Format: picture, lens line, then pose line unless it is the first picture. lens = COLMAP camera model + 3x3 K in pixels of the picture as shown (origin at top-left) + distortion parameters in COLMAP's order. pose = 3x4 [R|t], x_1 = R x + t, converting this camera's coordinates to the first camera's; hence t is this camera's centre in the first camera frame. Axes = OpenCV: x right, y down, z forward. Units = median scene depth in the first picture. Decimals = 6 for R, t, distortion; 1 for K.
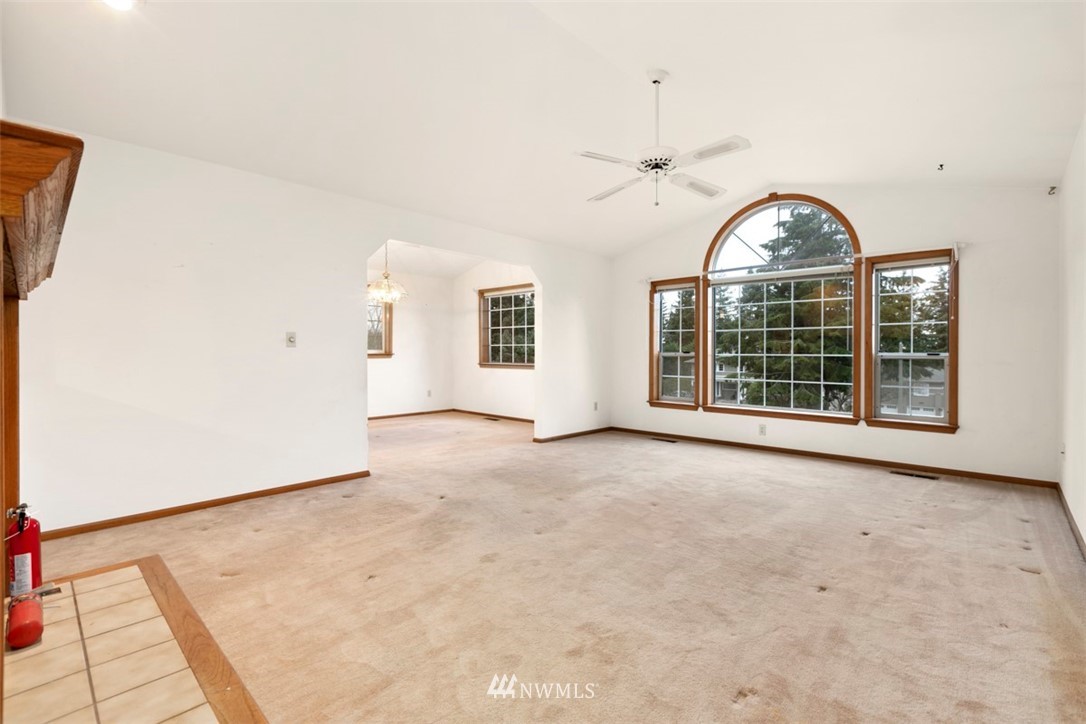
lens RADIAL K [[492.5, 0, 546.0], [0, 492.5, 360.0], [0, 0, 1]] dist [0.003620, 0.003095]
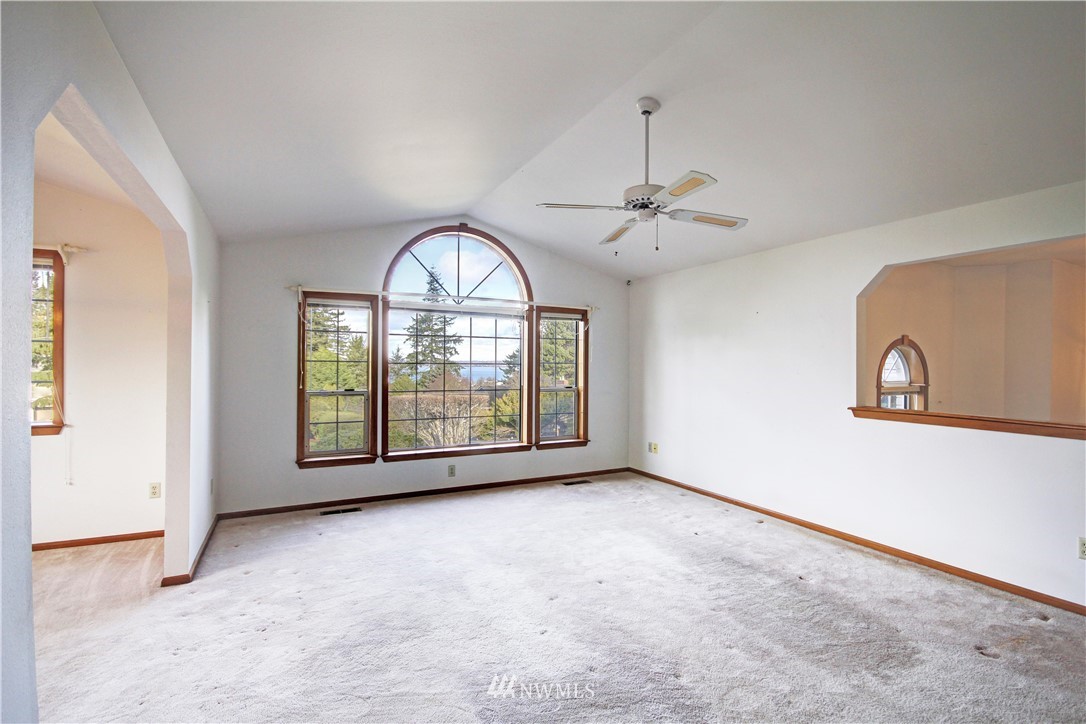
lens RADIAL K [[506.9, 0, 557.2], [0, 506.9, 371.4], [0, 0, 1]] dist [0.001929, -0.002793]
pose [[0.316983, -0.012945, 0.948343, -0.388446], [0.008615, 0.999905, 0.010770, -0.053469], [-0.948392, 0.004756, 0.317065, 0.469963]]
